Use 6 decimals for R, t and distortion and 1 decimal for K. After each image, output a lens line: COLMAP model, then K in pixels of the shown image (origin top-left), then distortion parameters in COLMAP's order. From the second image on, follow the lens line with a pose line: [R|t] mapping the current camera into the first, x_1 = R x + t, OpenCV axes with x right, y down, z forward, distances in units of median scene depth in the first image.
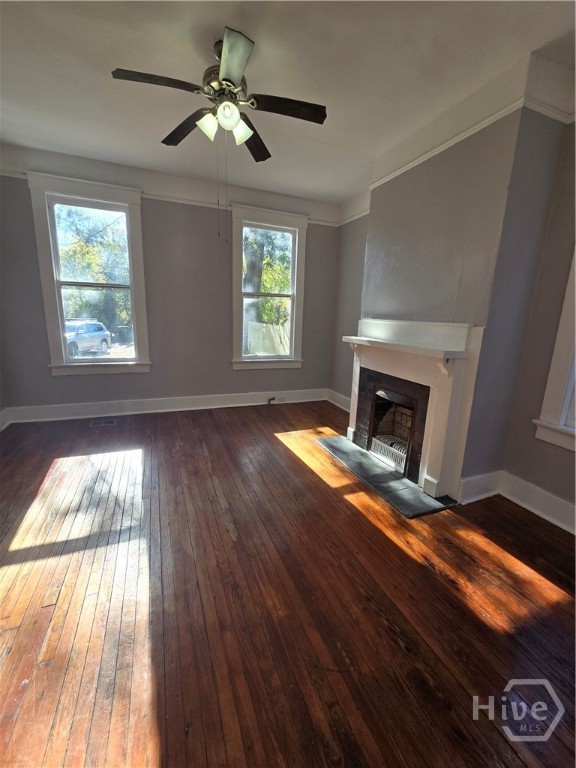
lens RADIAL K [[317.4, 0, 286.0], [0, 317.4, 382.1], [0, 0, 1]] dist [-0.002164, 0.000591]
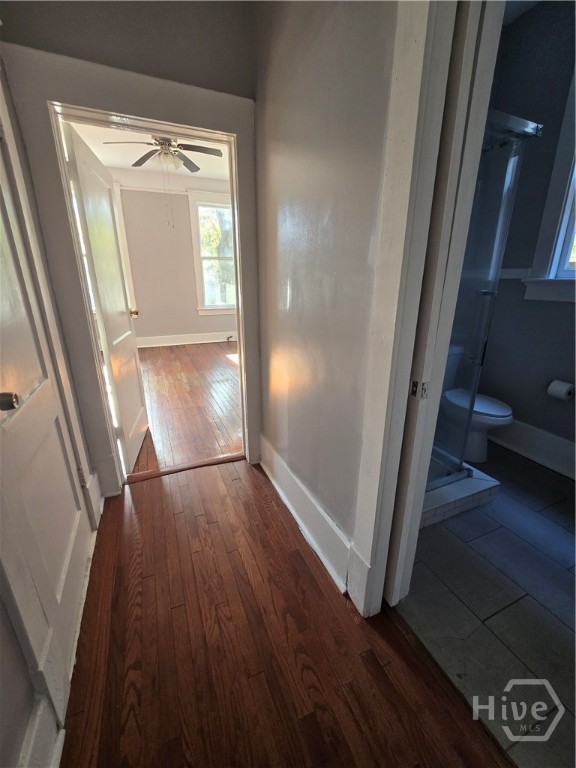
lens RADIAL K [[317.4, 0, 288.8], [0, 317.4, 383.1], [0, 0, 1]] dist [-0.002164, 0.000591]
pose [[0.998846, -0.038873, 0.028192, 0.175201], [0.035768, 0.994005, 0.103323, 0.127180], [-0.032040, -0.102195, 0.994248, -0.413378]]
